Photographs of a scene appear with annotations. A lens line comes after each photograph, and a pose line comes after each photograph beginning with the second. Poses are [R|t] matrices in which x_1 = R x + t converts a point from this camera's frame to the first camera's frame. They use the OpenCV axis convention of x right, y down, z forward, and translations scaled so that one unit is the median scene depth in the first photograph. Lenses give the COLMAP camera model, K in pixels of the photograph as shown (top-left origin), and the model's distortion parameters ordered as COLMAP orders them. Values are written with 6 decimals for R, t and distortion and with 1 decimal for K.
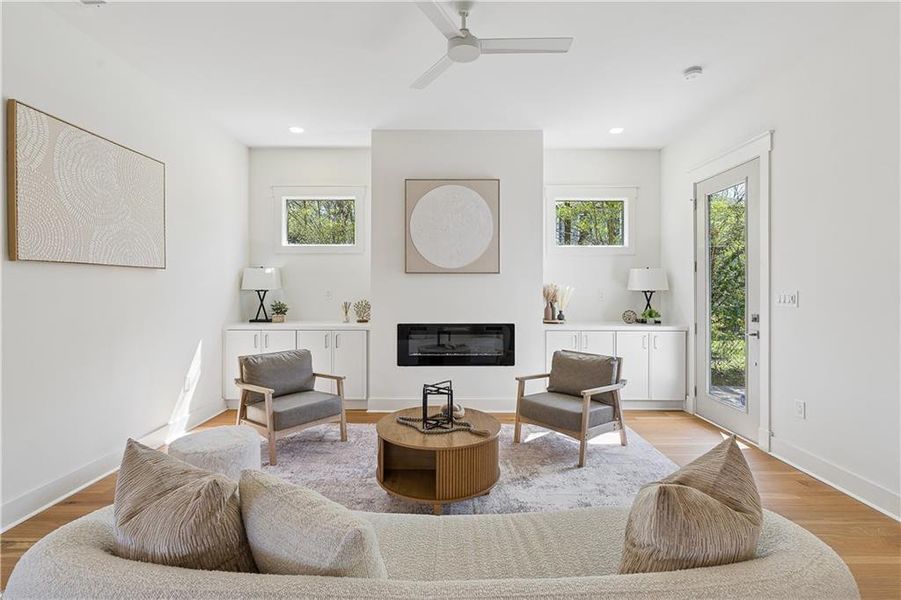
lens RADIAL K [[411.9, 0, 452.5], [0, 411.9, 286.2], [0, 0, 1]] dist [0.000147, 0.000129]
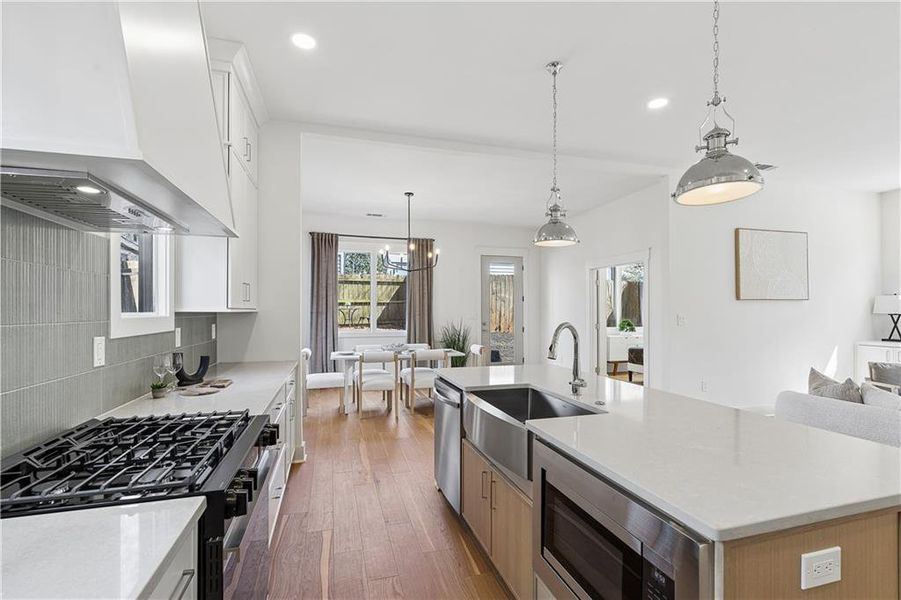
lens RADIAL K [[406.3, 0, 446.4], [0, 406.3, 302.1], [0, 0, 1]] dist [-0.003008, 0.000083]
pose [[0.269058, -0.009799, -0.963074, 0.325580], [0.000141, 0.999949, -0.010135, -0.013884], [0.963124, 0.002591, 0.269045, -0.579266]]
